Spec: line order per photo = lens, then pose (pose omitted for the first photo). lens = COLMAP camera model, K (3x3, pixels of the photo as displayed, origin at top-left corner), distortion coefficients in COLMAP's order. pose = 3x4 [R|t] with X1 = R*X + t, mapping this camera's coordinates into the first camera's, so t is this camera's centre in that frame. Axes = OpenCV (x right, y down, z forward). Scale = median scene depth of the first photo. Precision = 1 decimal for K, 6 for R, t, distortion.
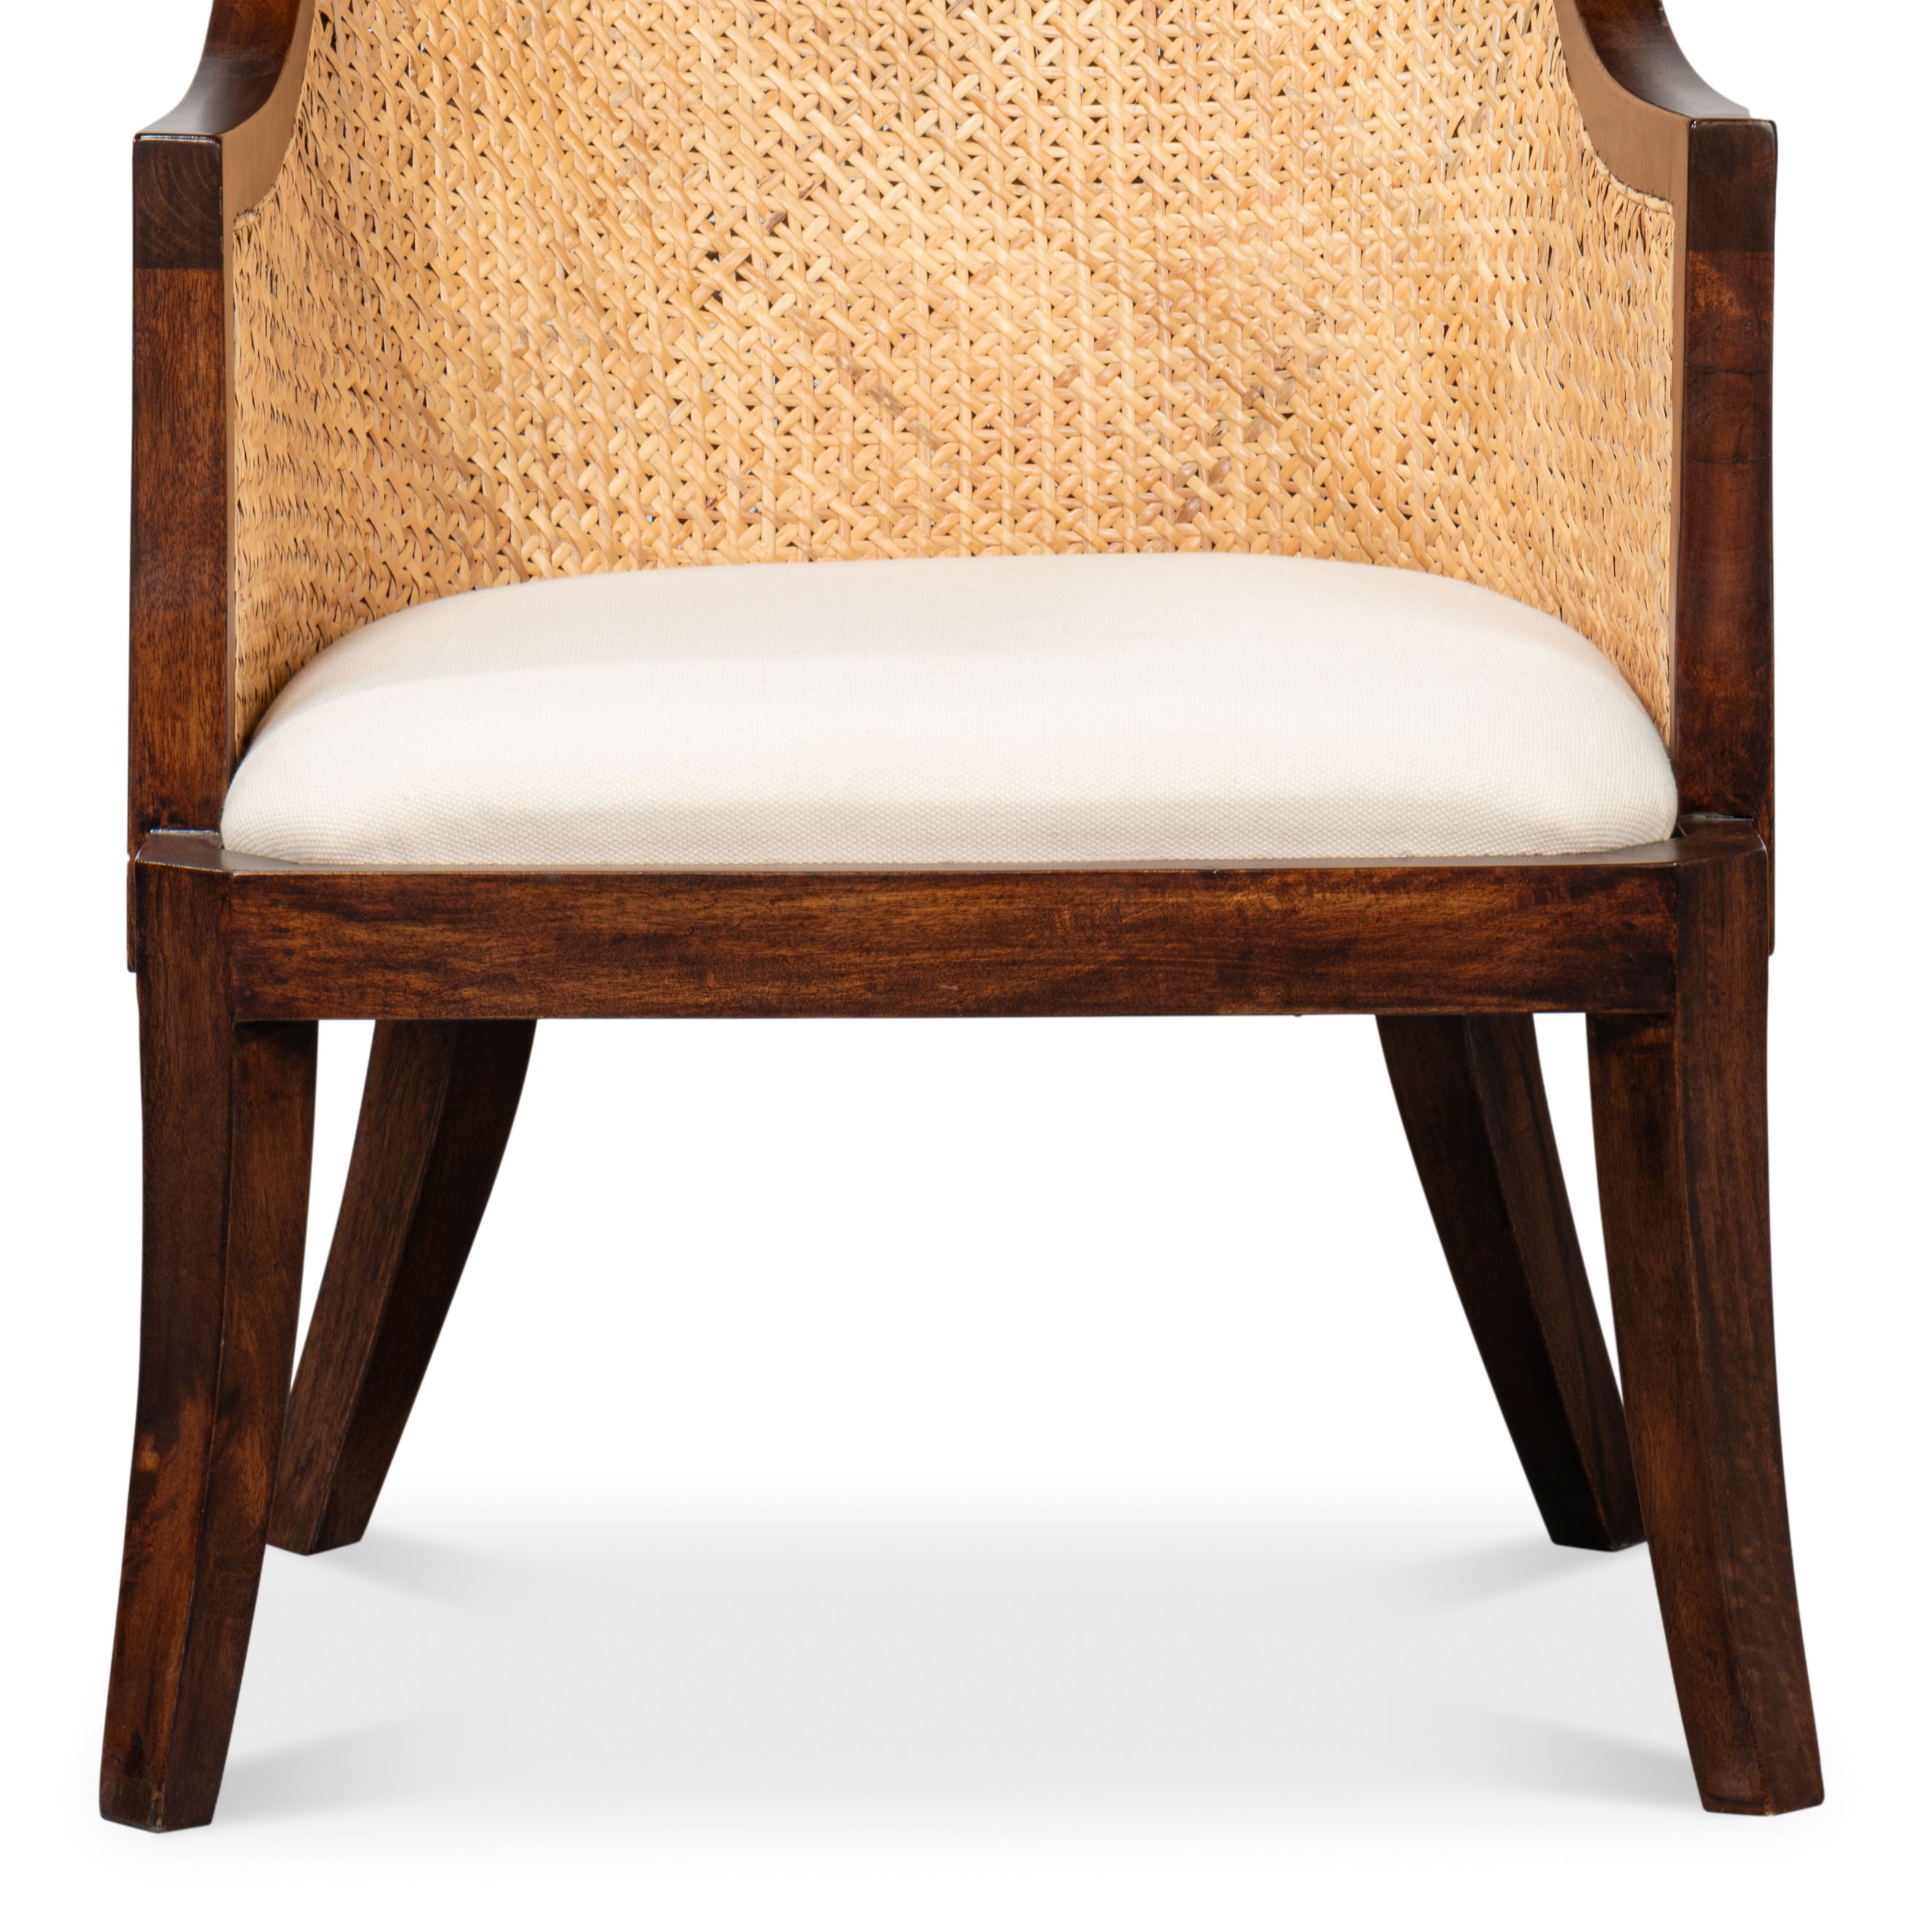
lens RADIAL K [[10587.1, 0, 1038.1], [0, 10587.1, 889.8], [0, 0, 1]] dist [0.032897, 0.000000]
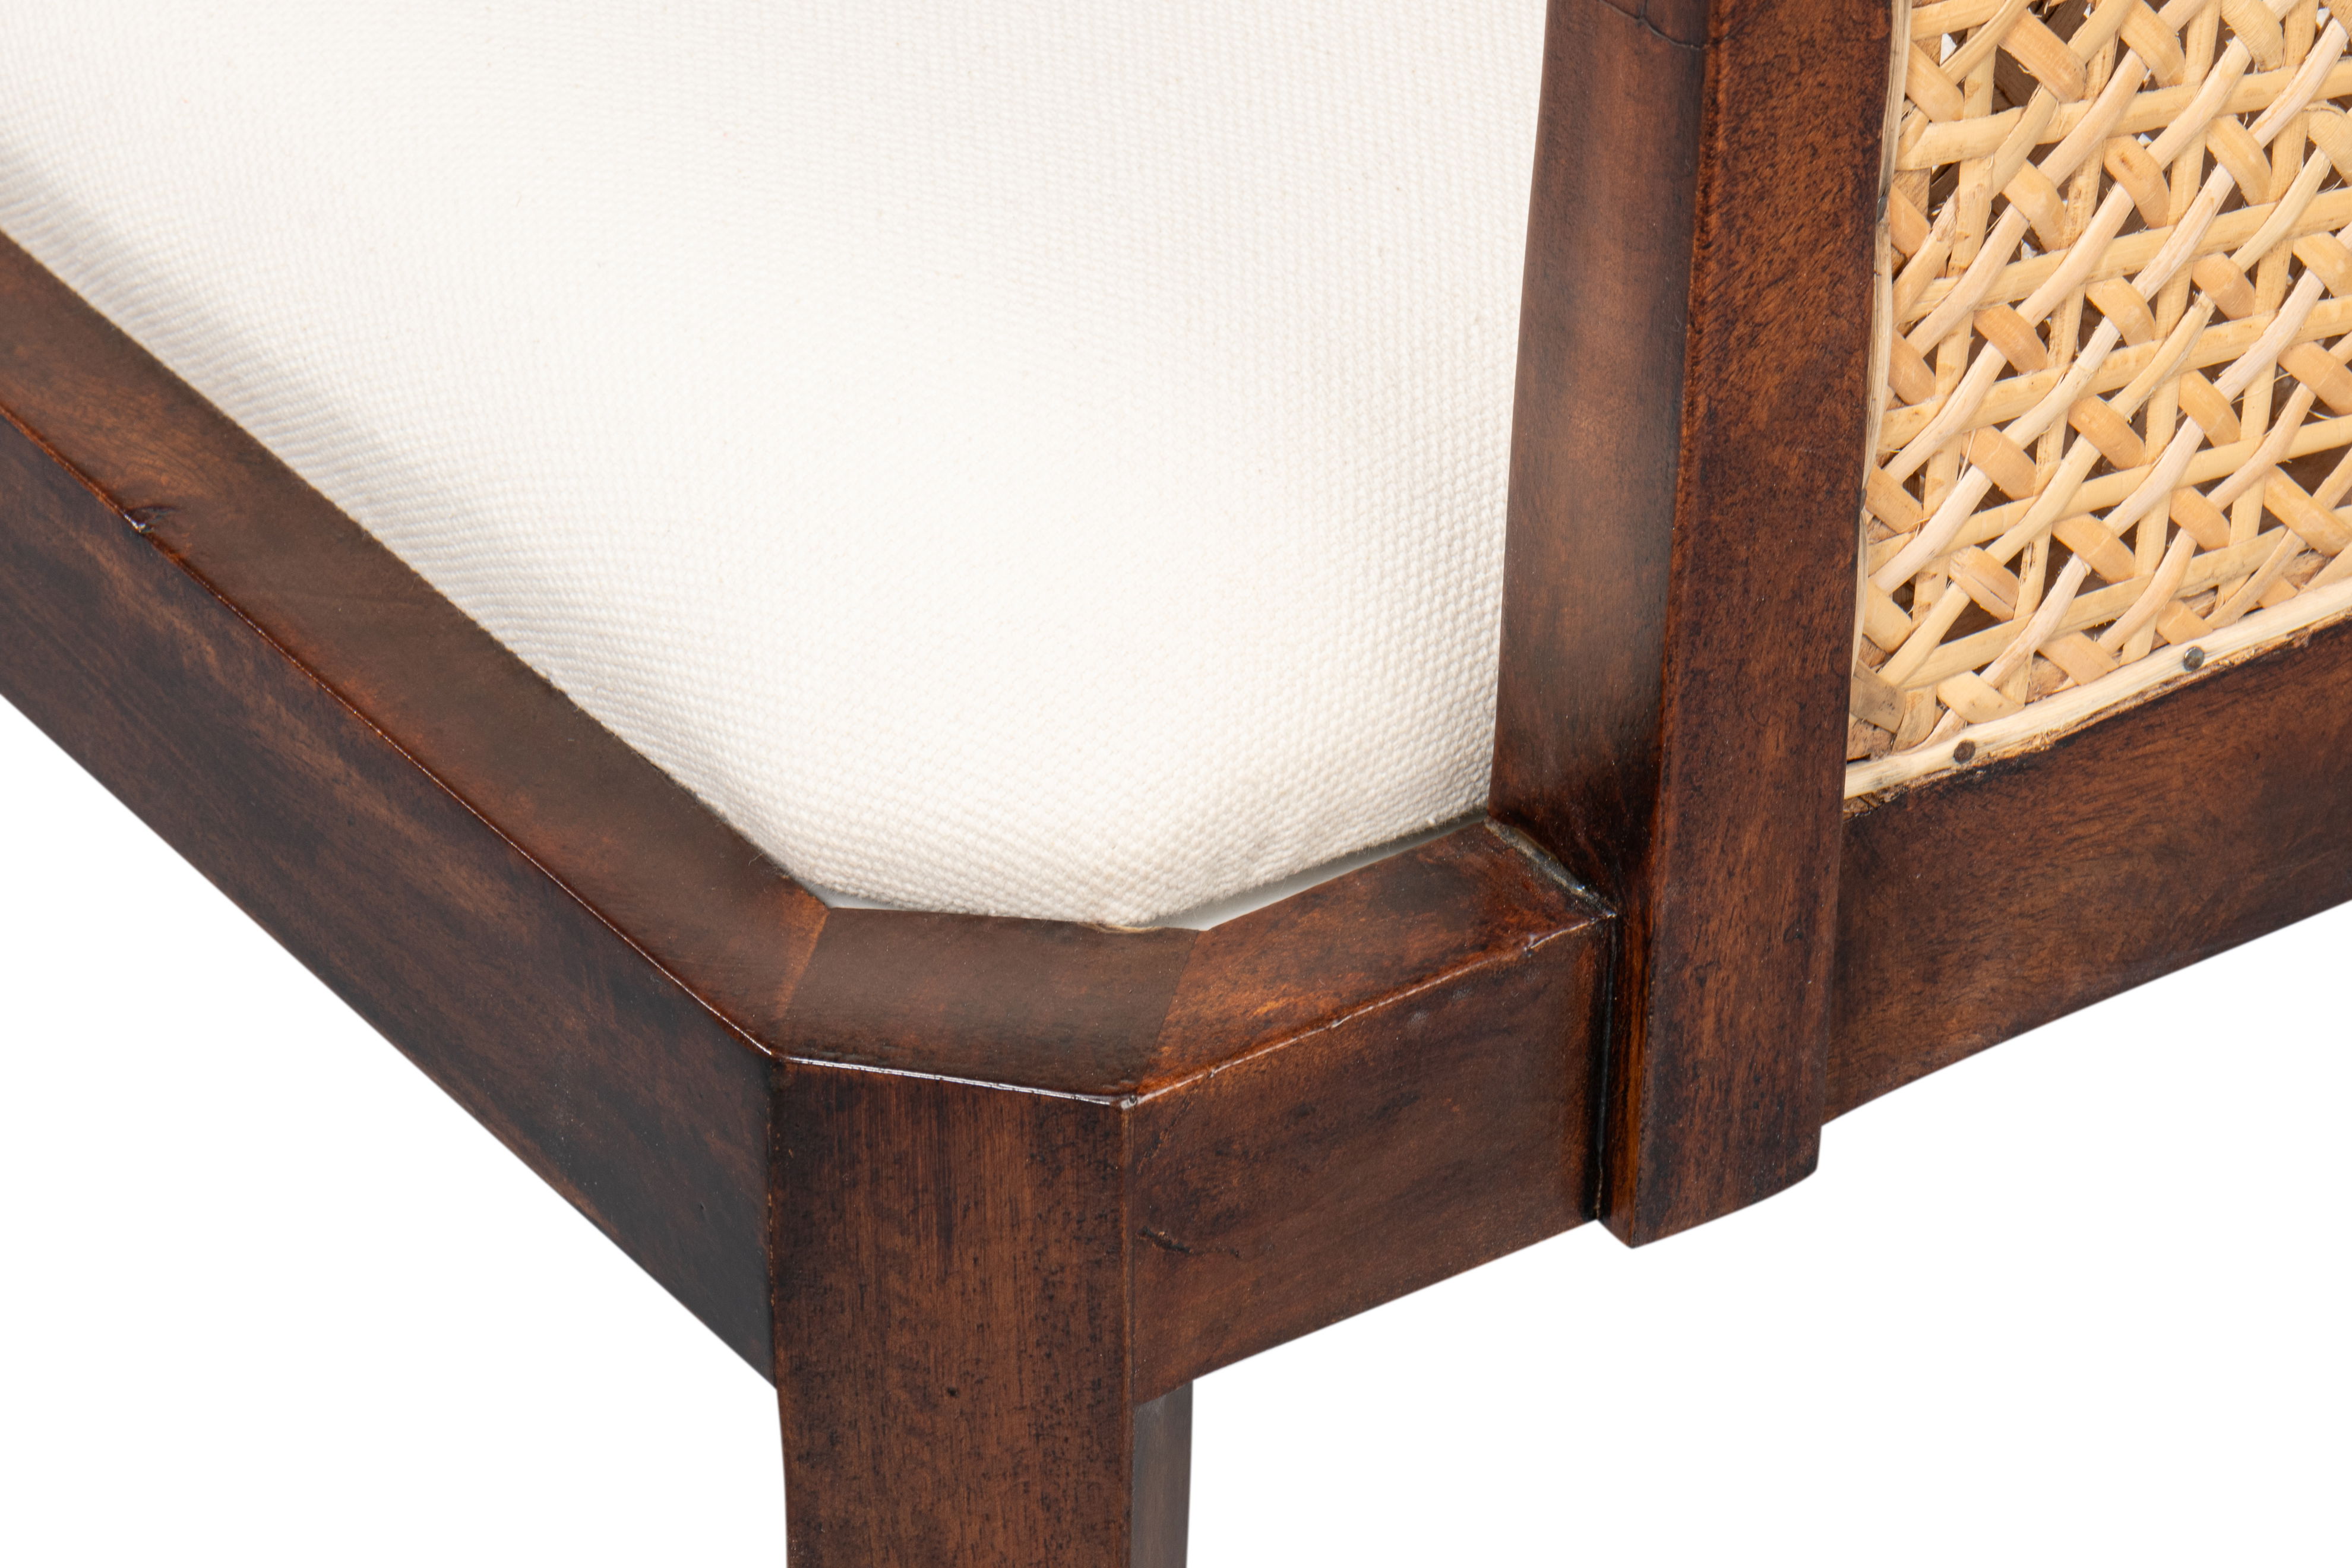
lens RADIAL K [[9257.7, 0, 1174.7], [0, 9257.7, 786.1], [0, 0, 1]] dist [-0.046876, 0.000000]
pose [[0.567209, 0.453498, -0.687469, 0.253366], [-0.128015, 0.873141, 0.470358, -0.145737], [0.813564, -0.178785, 0.553308, 0.741138]]
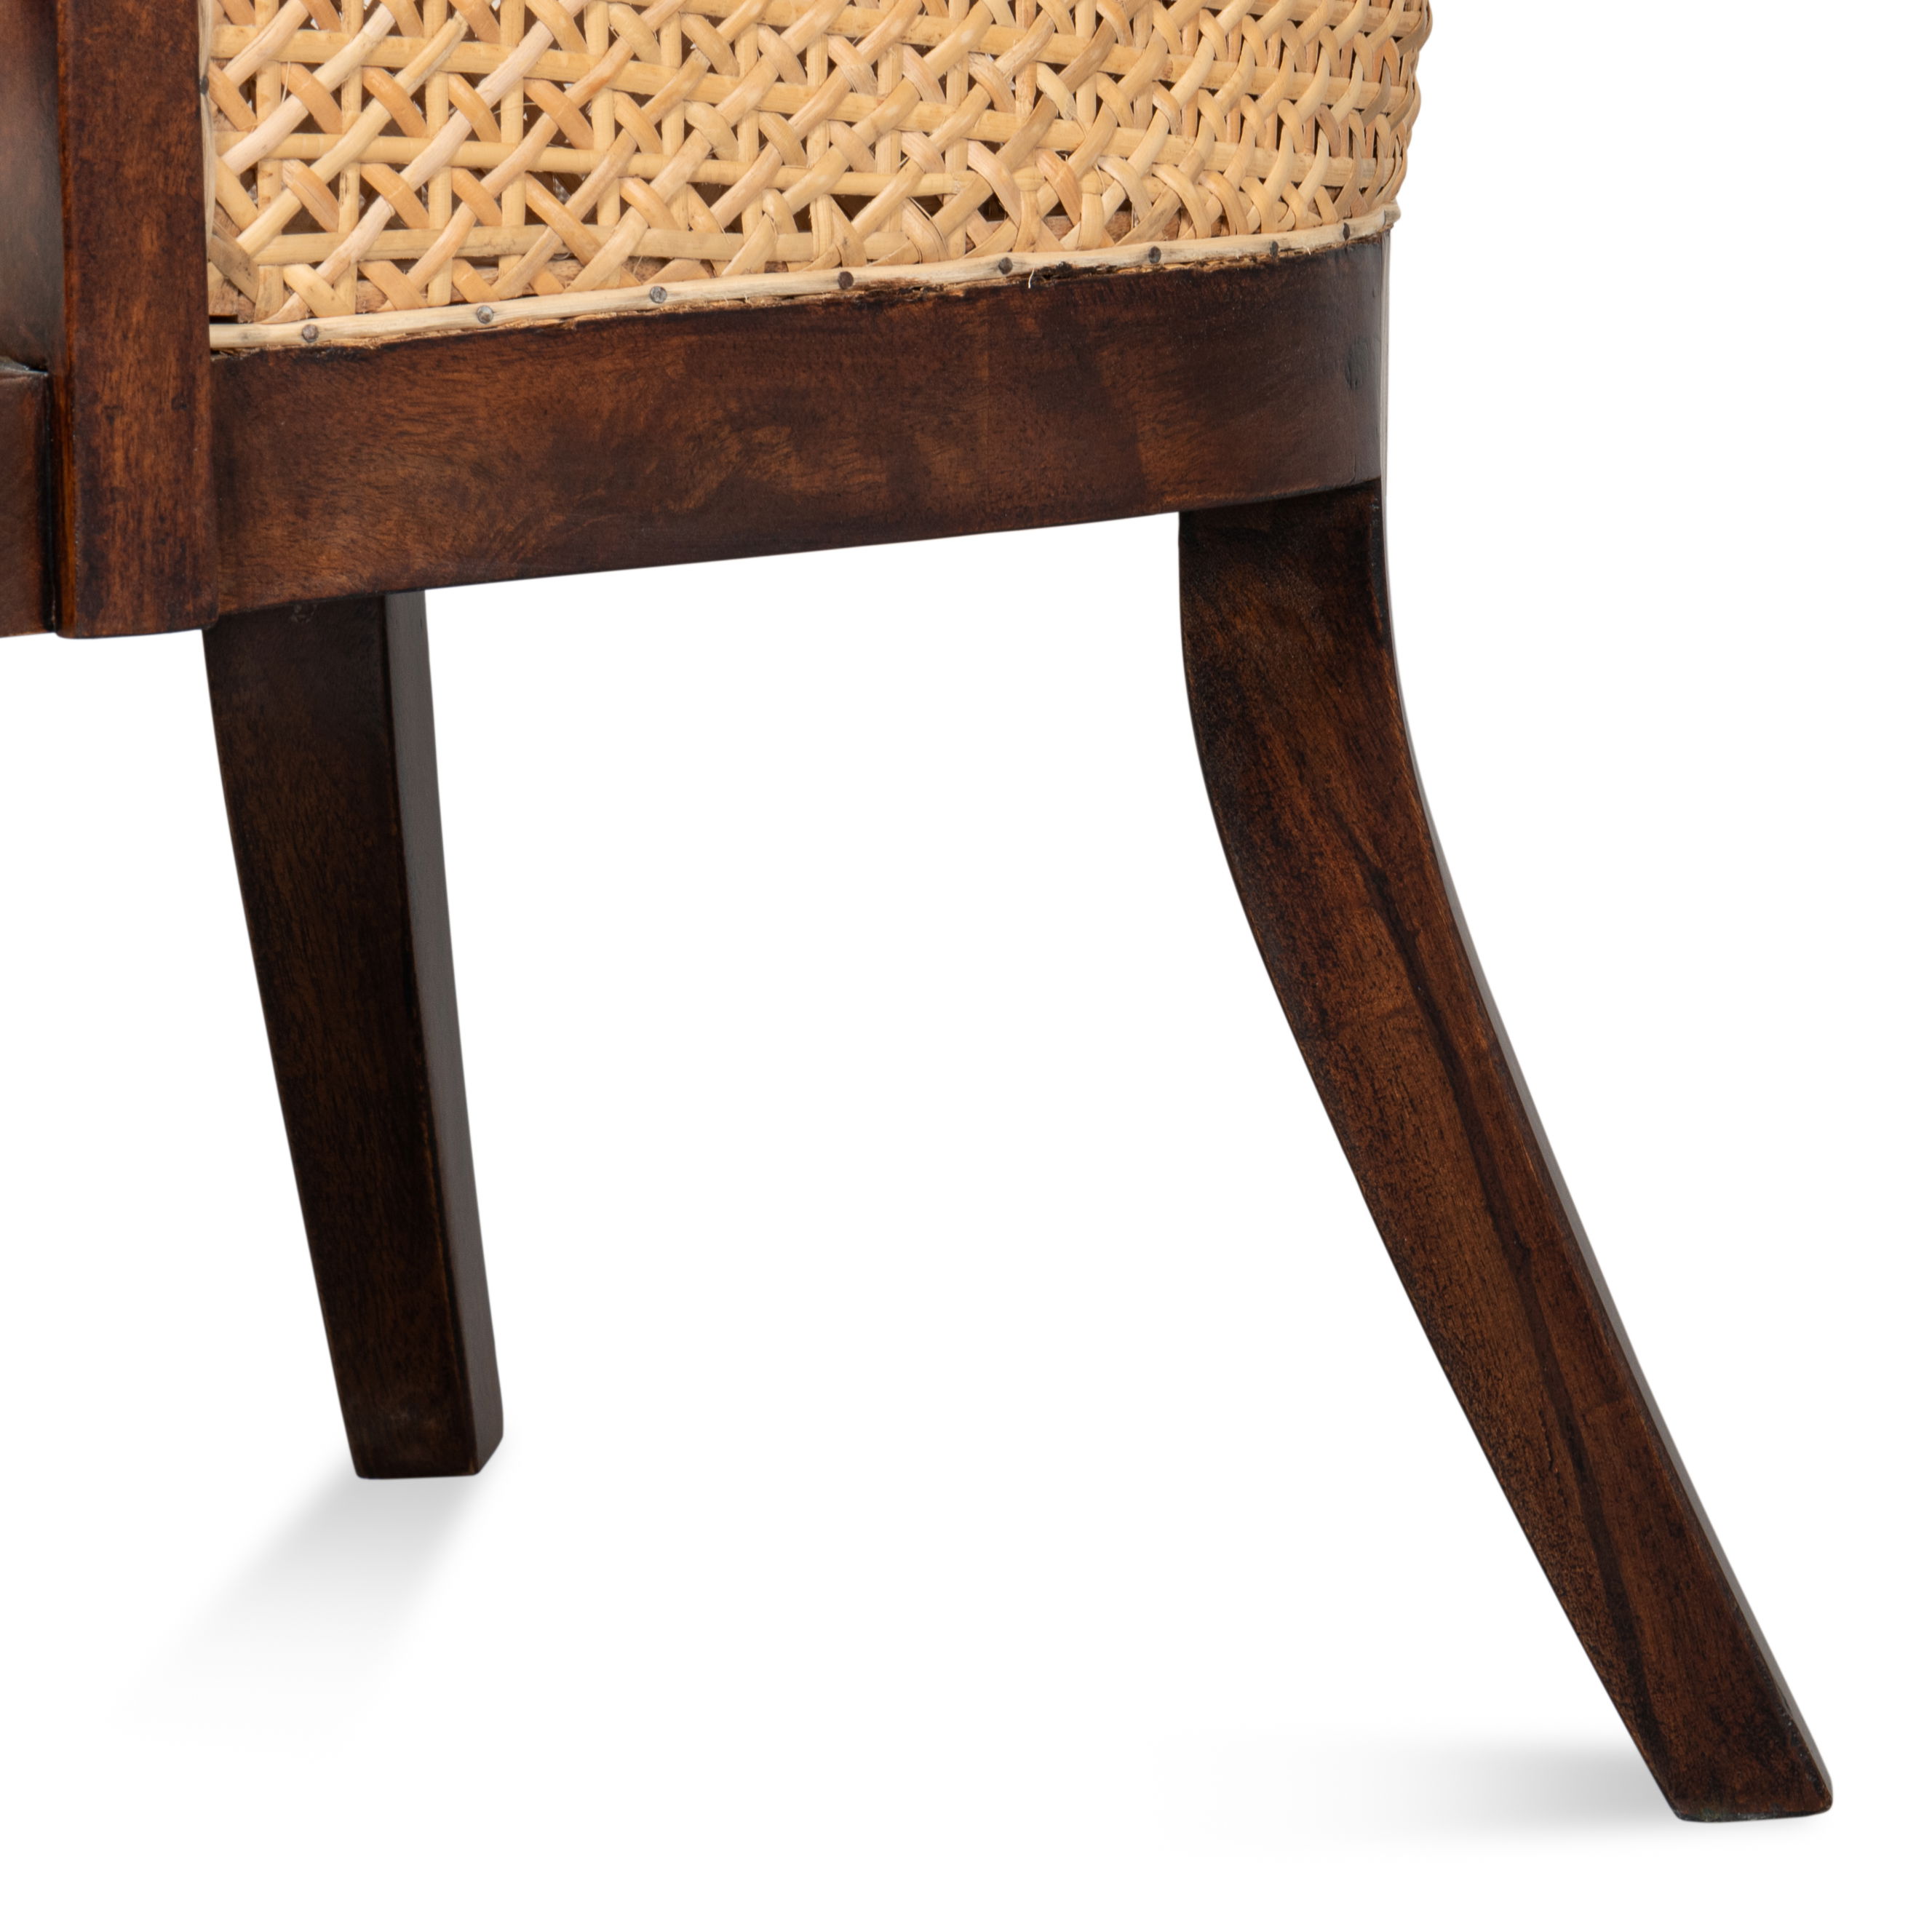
lens RADIAL K [[10587.5, 0, 964.9], [0, 10587.5, 956.8], [0, 0, 1]] dist [0.032897, 0.000000]
pose [[0.593058, 0.106782, -0.798047, 0.471384], [-0.084274, 0.993955, 0.070368, -0.017069], [0.800737, 0.025522, 0.598472, 0.661156]]
